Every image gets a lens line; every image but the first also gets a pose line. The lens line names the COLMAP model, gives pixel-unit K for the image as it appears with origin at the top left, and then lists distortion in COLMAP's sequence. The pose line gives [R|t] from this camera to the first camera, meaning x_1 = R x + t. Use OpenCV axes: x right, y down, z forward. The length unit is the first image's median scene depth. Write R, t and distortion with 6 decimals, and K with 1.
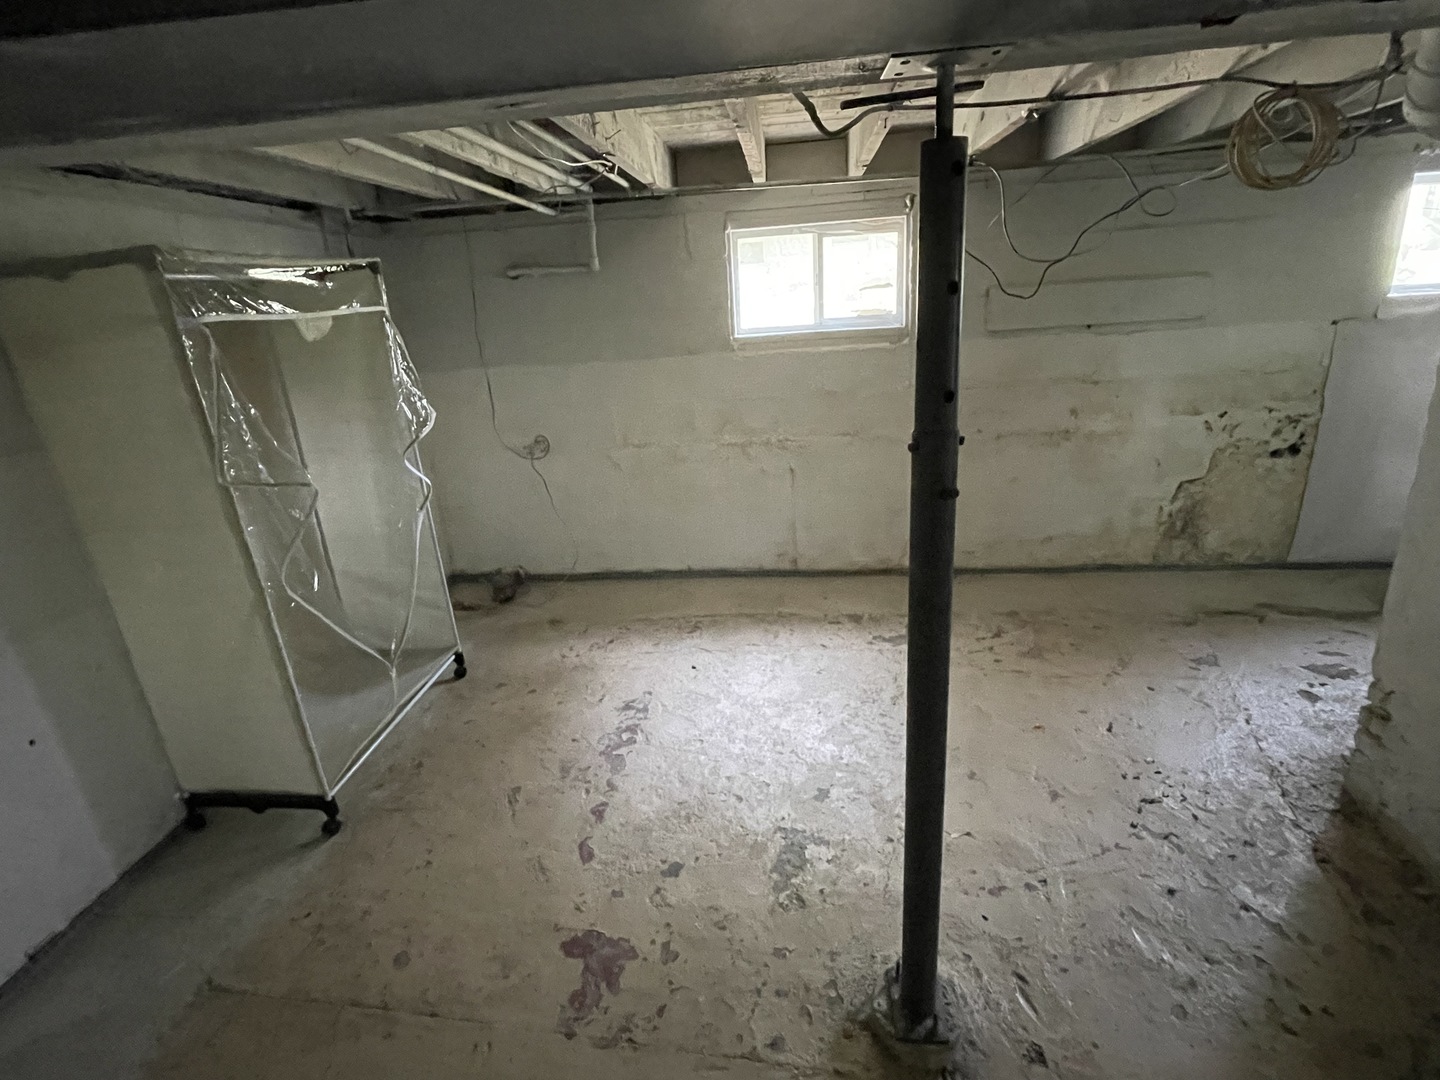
lens RADIAL K [[712.3, 0, 714.7], [0, 712.3, 537.2], [0, 0, 1]] dist [-0.001179, 0.001252]
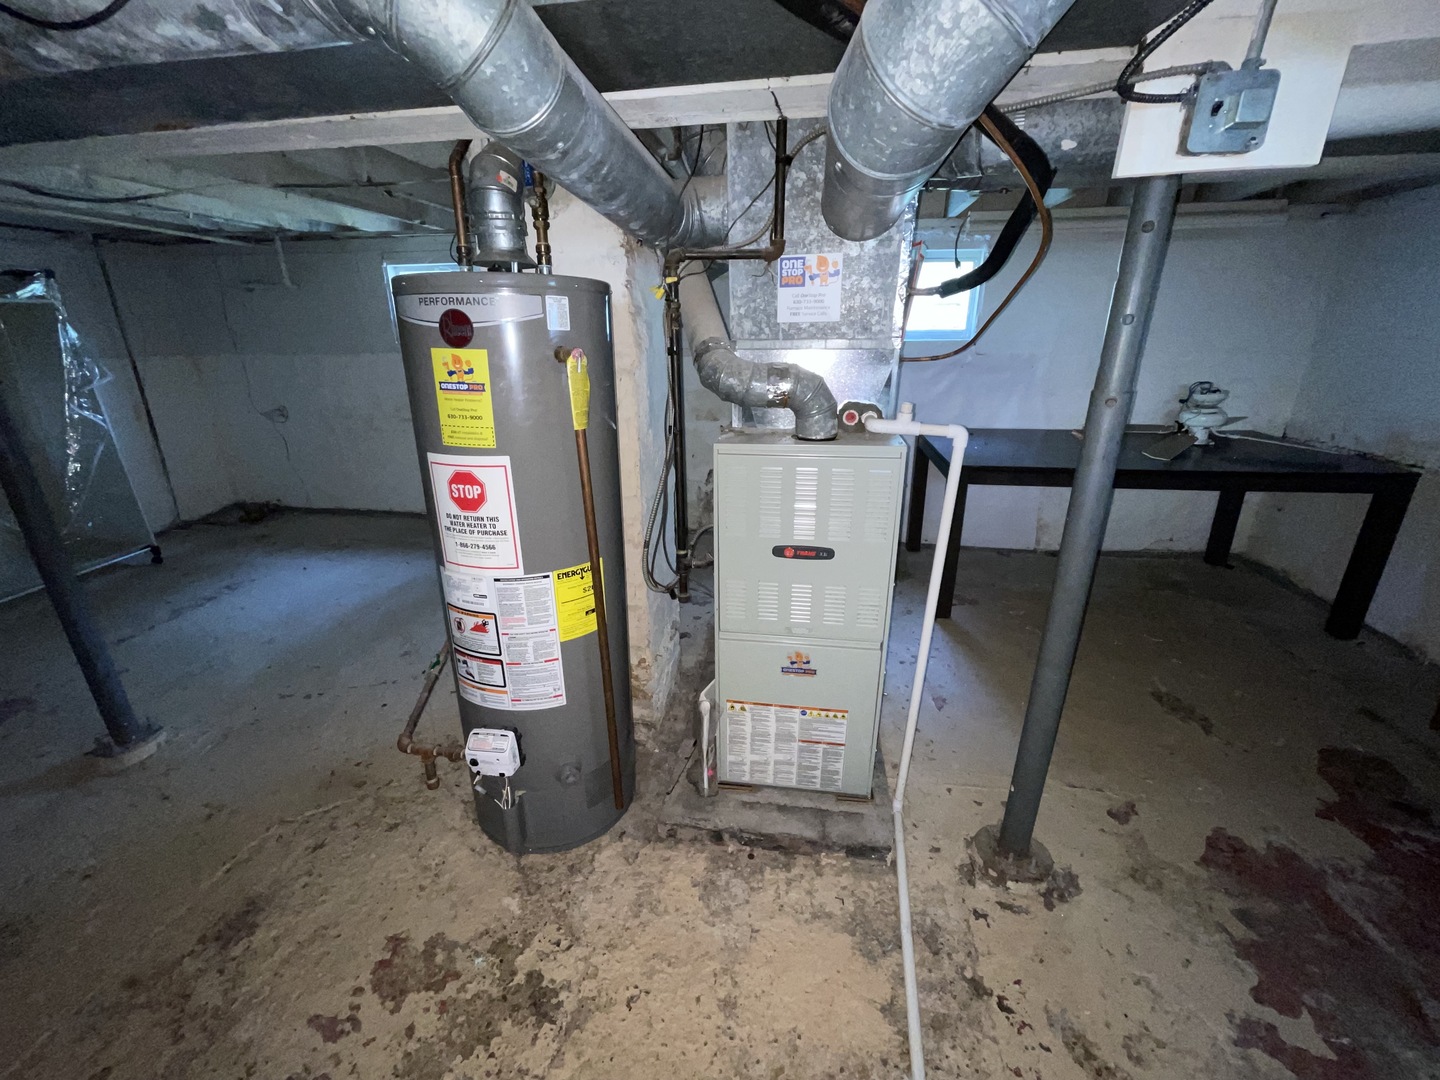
lens RADIAL K [[582.1, 0, 713.5], [0, 582.1, 535.7], [0, 0, 1]] dist [0.000701, -0.000284]
pose [[0.996331, 0.076643, -0.038072, 0.837365], [-0.075768, 0.996838, 0.023923, 0.026221], [0.039785, -0.020950, 0.998989, -0.143391]]
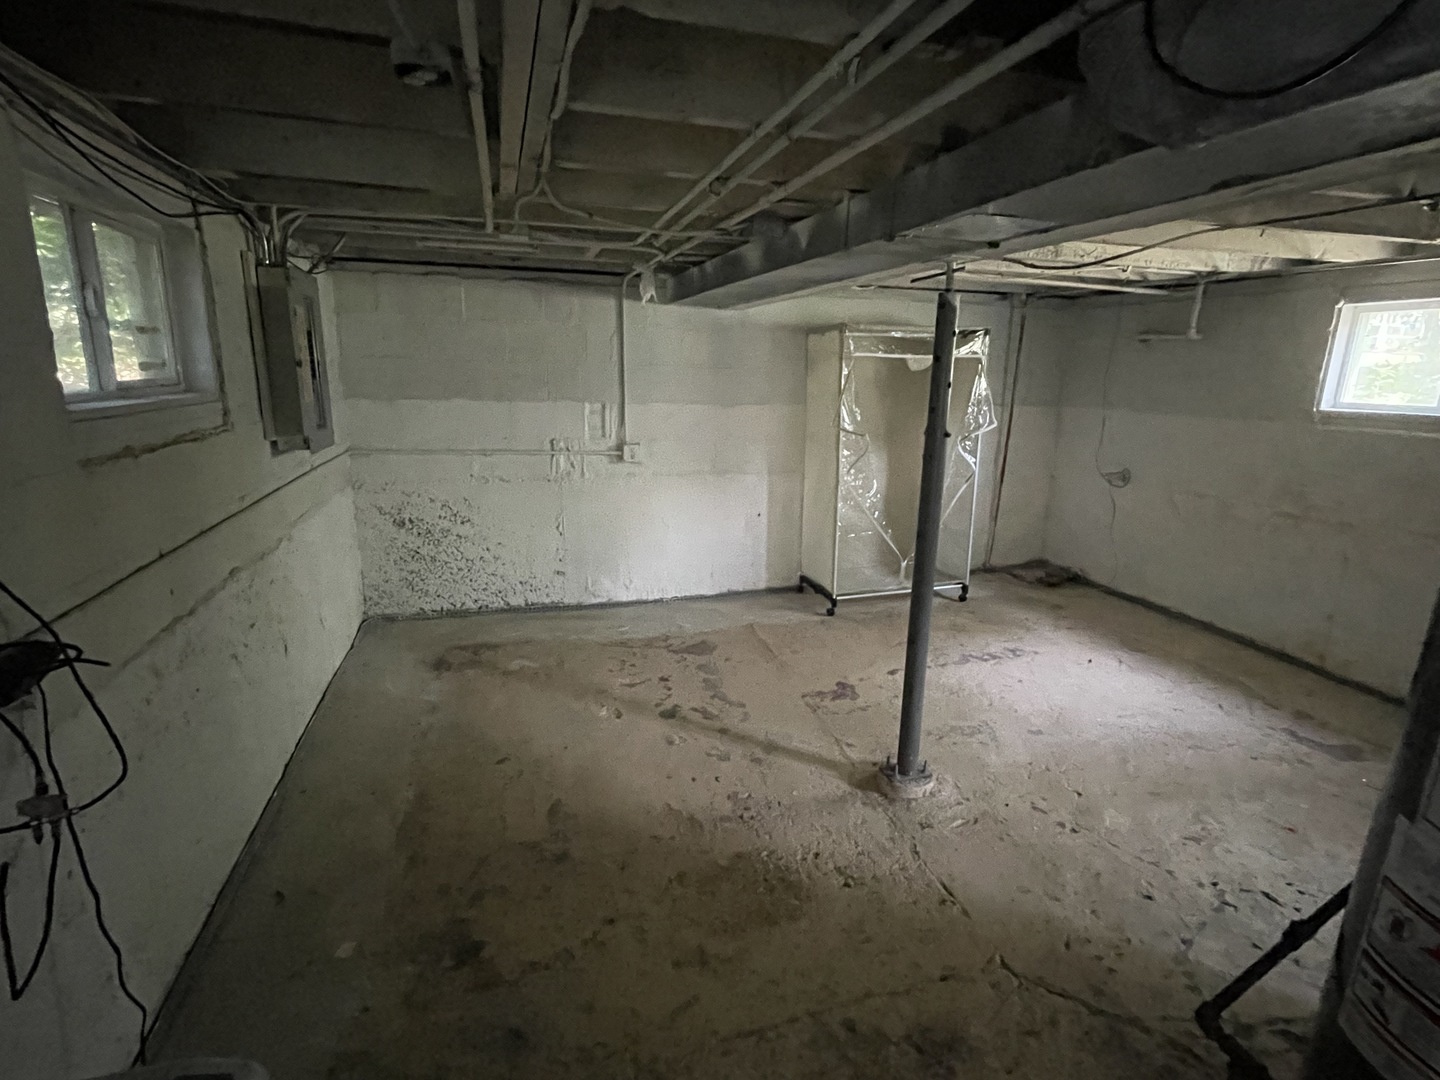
lens RADIAL K [[712.3, 0, 720.7], [0, 712.3, 537.8], [0, 0, 1]] dist [-0.001179, 0.001252]
pose [[0.387723, 0.287459, -0.875807, 0.731568], [-0.337473, 0.928431, 0.155331, 0.012638], [0.857778, 0.235335, 0.456983, -0.144214]]
